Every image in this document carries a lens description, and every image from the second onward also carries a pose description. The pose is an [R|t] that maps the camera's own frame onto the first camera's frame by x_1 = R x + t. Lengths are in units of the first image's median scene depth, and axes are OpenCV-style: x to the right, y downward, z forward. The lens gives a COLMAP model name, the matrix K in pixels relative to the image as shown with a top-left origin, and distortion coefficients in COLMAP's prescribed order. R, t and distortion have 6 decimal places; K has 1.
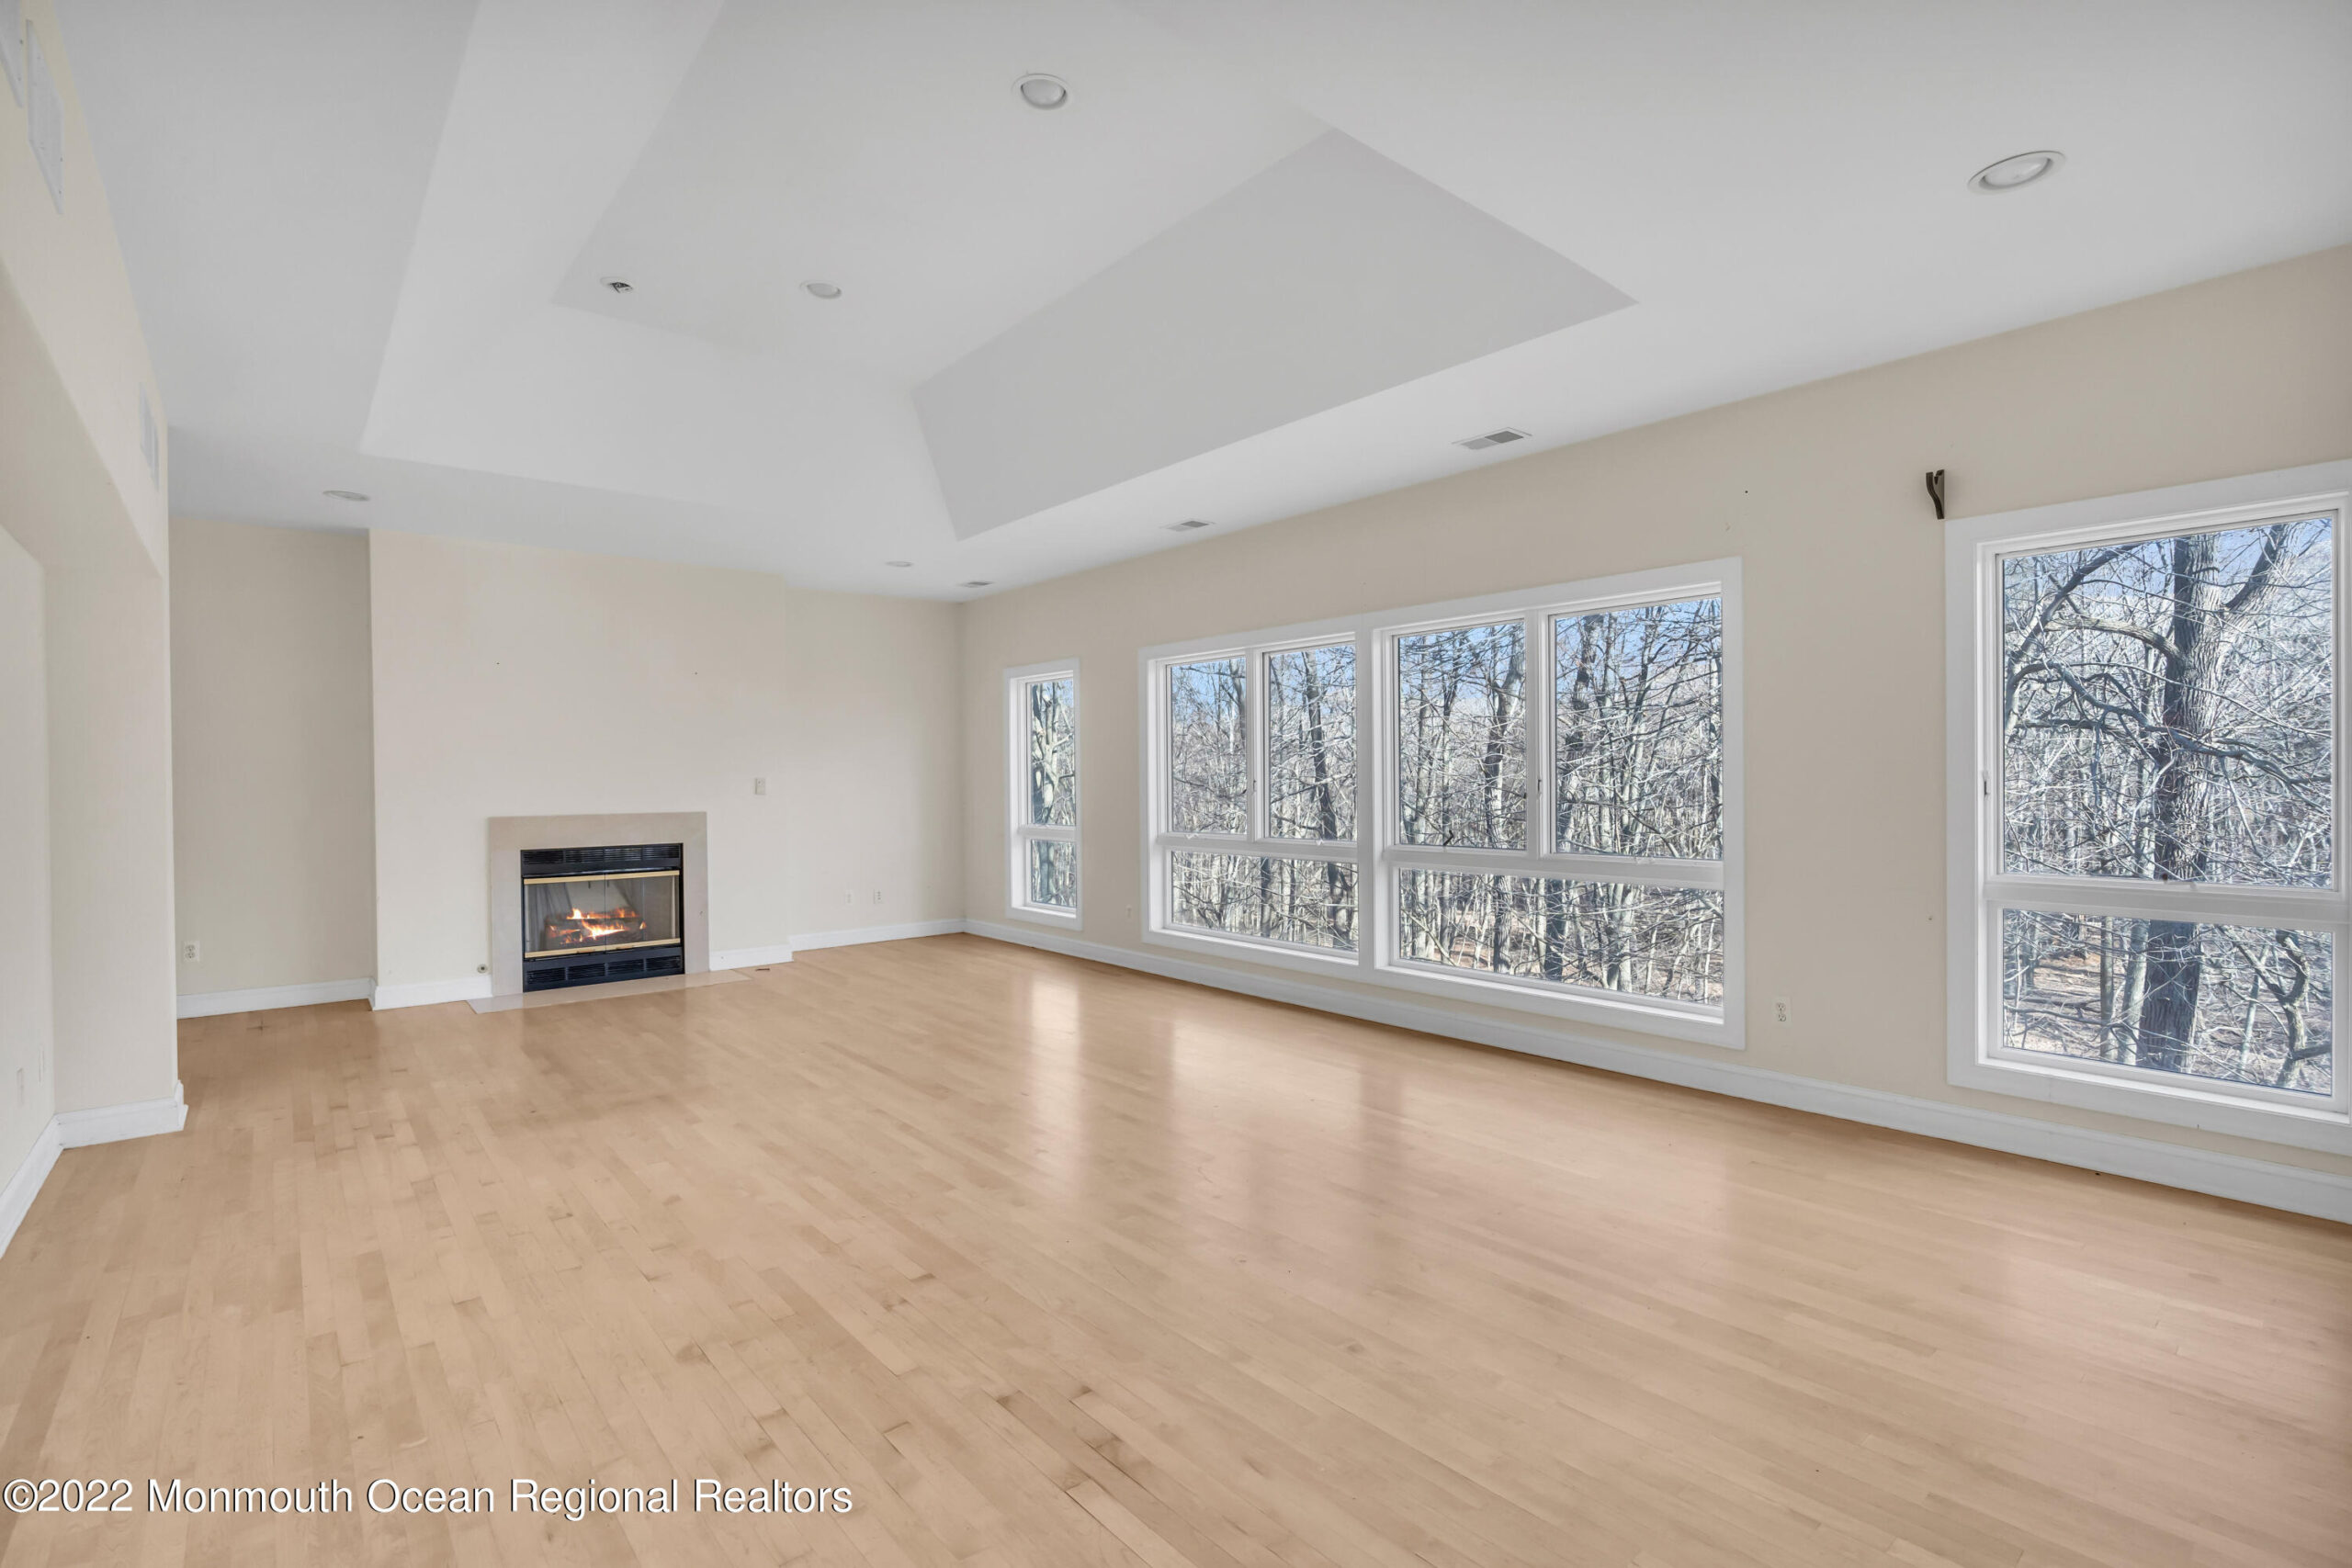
lens RADIAL K [[1034.4, 0, 1159.2], [0, 1034.4, 778.7], [0, 0, 1]] dist [0.011169, 0.000261]
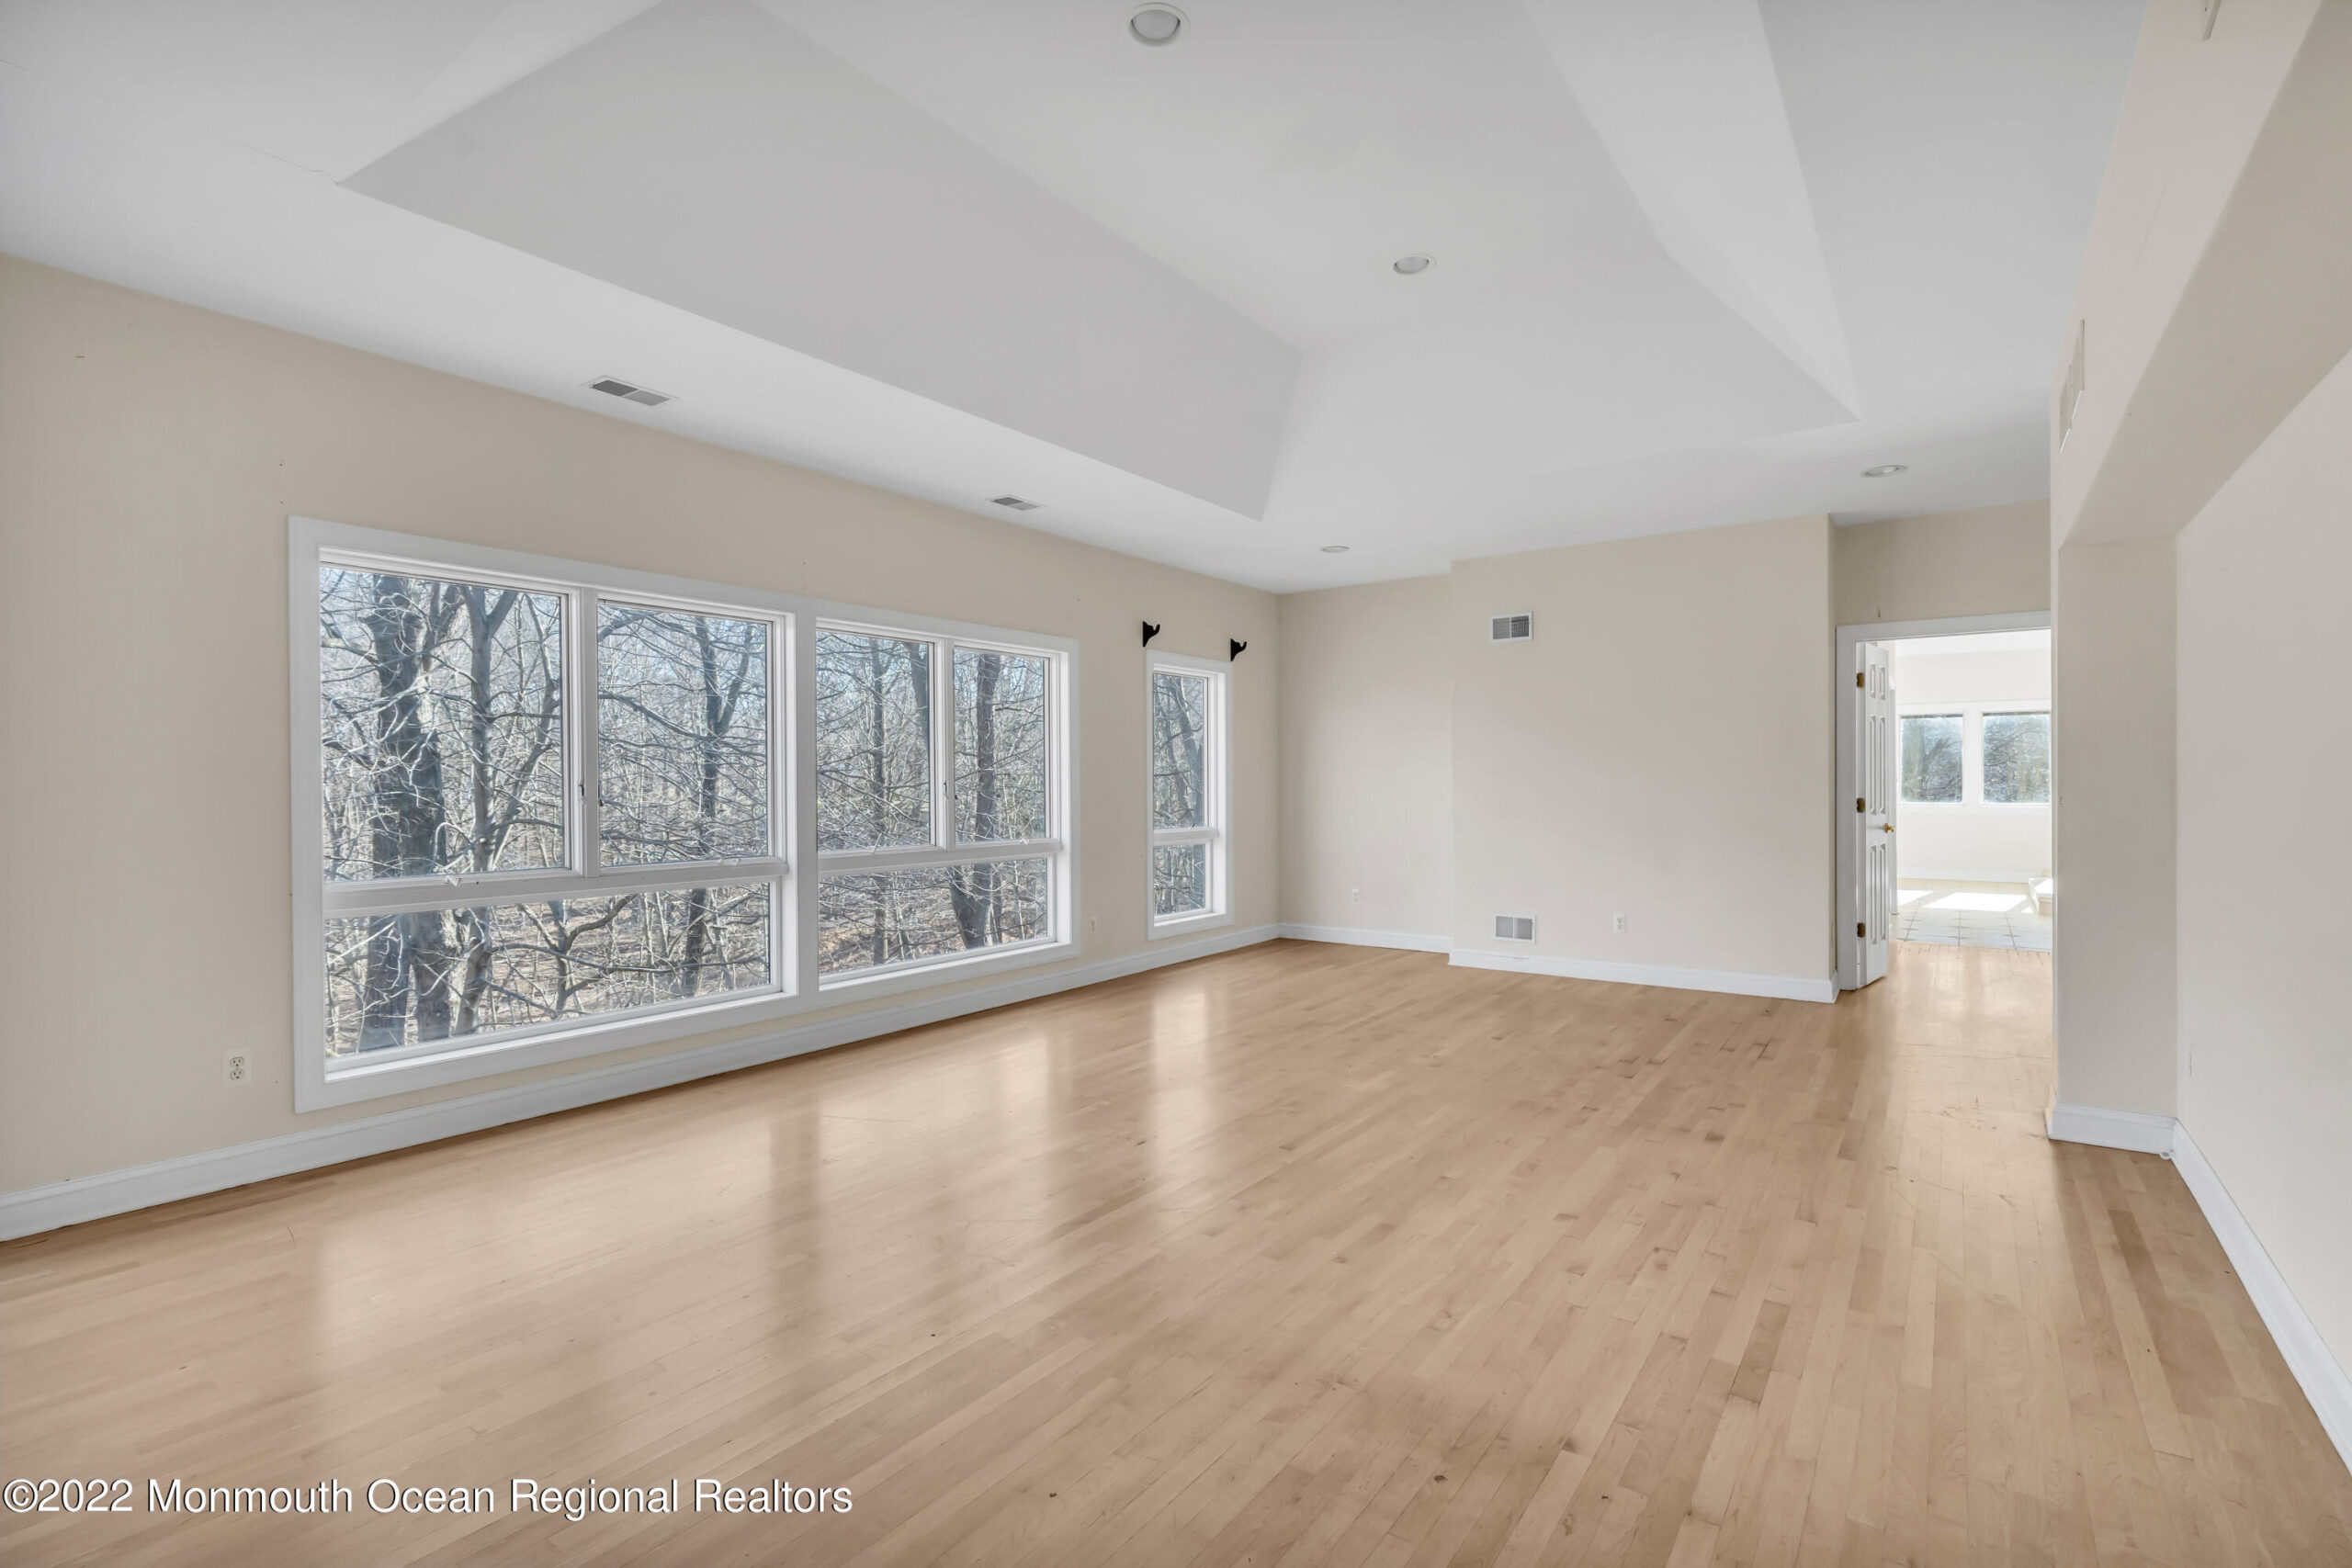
lens RADIAL K [[1034.4, 0, 1208.4], [0, 1034.4, 768.9], [0, 0, 1]] dist [0.011169, 0.000261]
pose [[-0.236350, 0.020577, 0.971450, -0.900588], [0.005257, 0.999788, -0.019898, 0.010834], [-0.971654, 0.000404, -0.236408, 1.053319]]
